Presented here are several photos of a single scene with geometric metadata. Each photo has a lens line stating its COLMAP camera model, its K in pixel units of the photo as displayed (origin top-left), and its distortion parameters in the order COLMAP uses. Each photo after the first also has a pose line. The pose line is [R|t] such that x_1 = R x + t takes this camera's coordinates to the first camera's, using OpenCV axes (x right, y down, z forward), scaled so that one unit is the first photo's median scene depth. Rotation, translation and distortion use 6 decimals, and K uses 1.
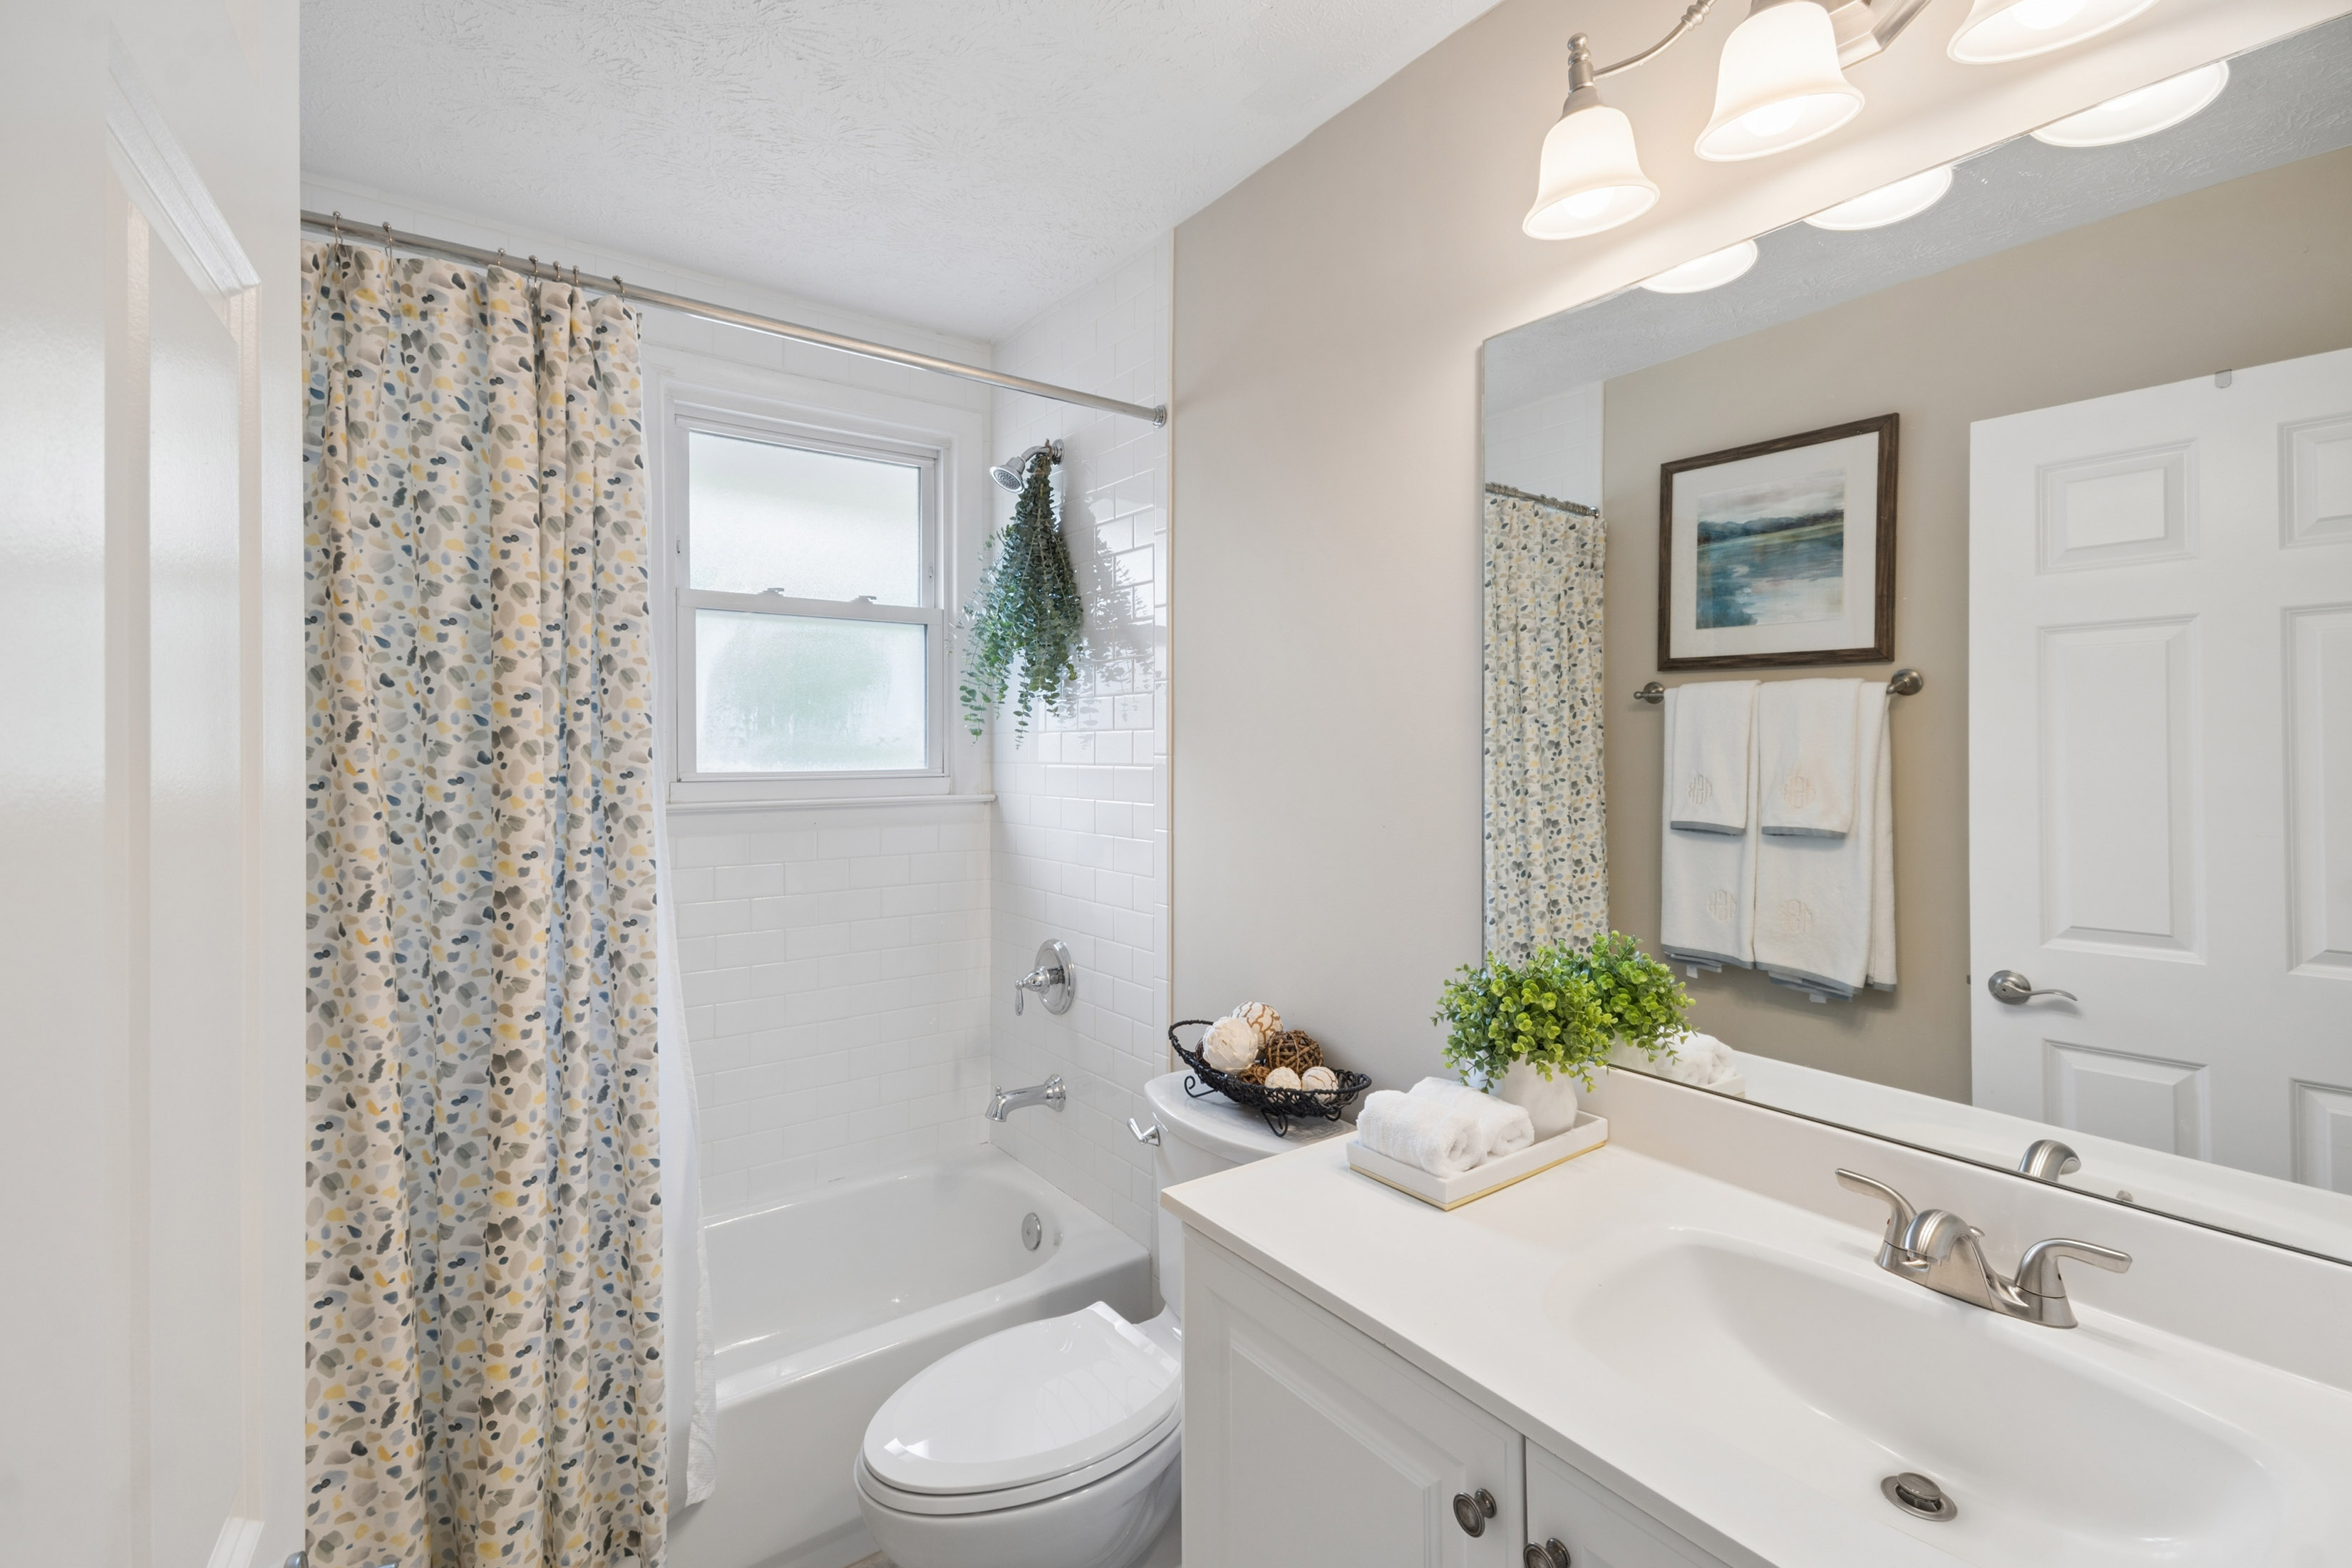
lens RADIAL K [[1036.7, 0, 1169.0], [0, 1036.7, 787.1], [0, 0, 1]] dist [0.024357, 0.000316]
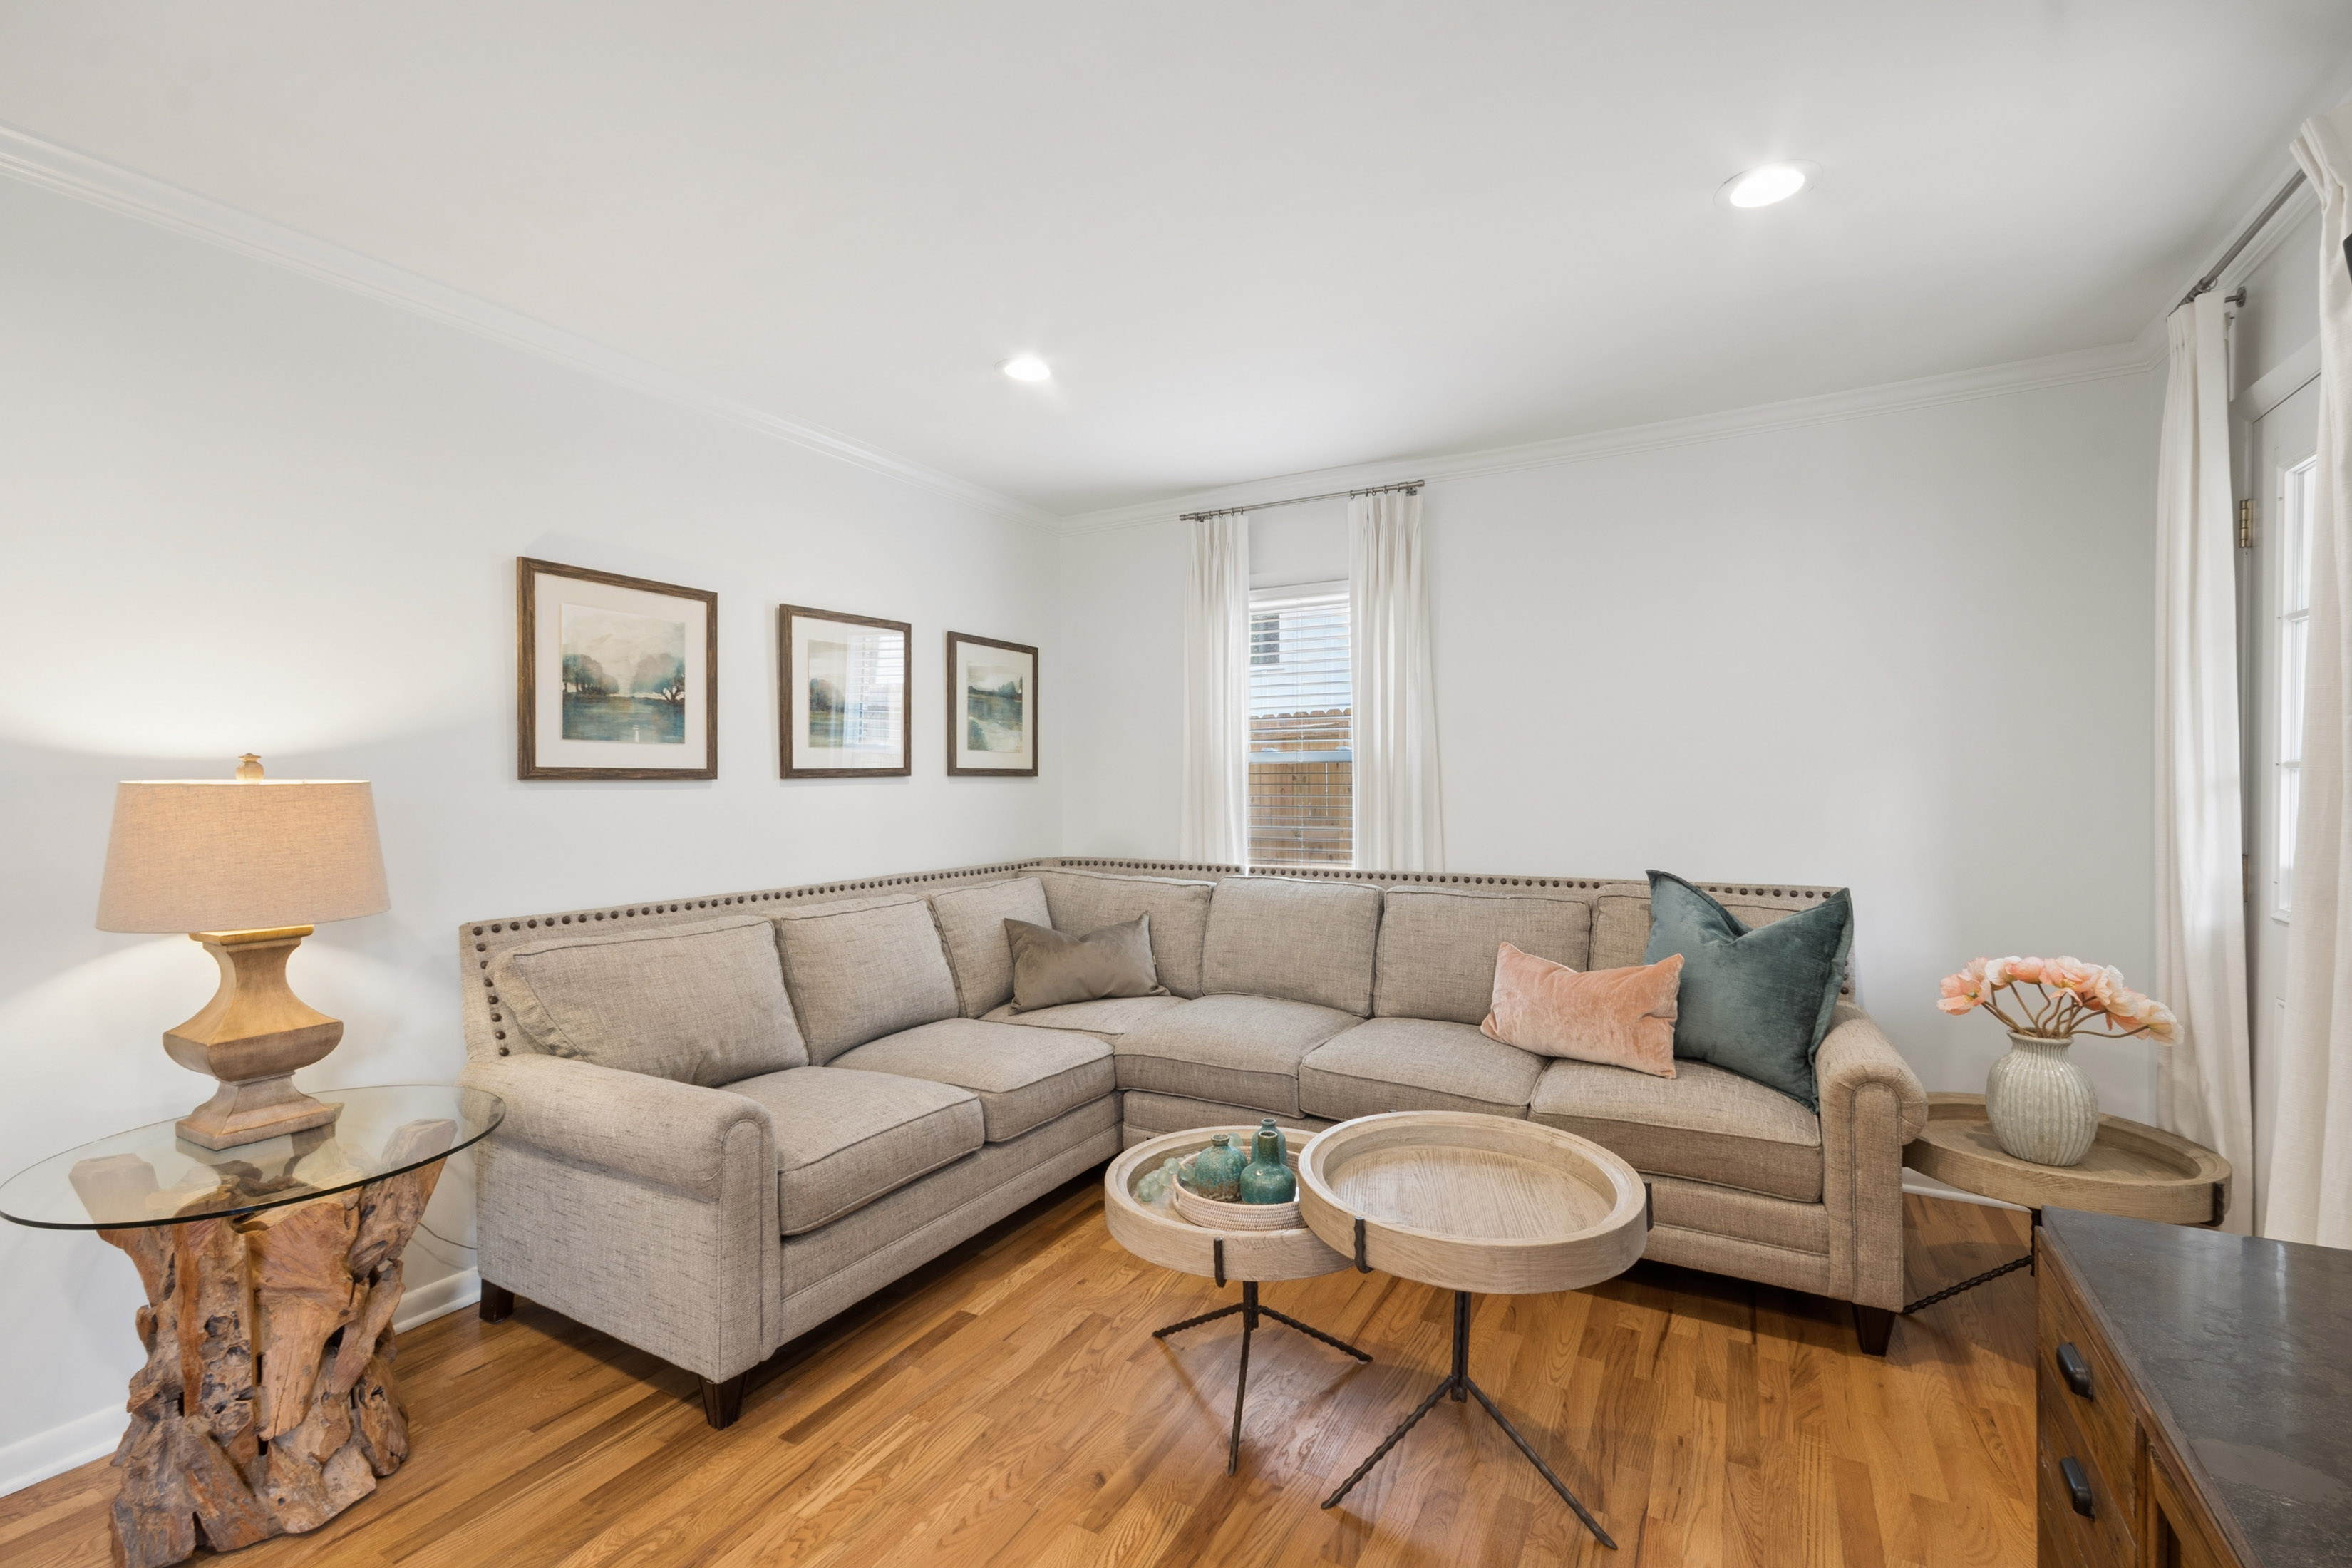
lens RADIAL K [[1036.7, 0, 1169.0], [0, 1036.7, 787.1], [0, 0, 1]] dist [0.024357, 0.000316]
pose [[-0.408262, 0.043957, 0.911806, -0.758687], [0.100827, 0.994900, -0.002818, -0.060083], [-0.907279, 0.090784, -0.410612, 1.121778]]
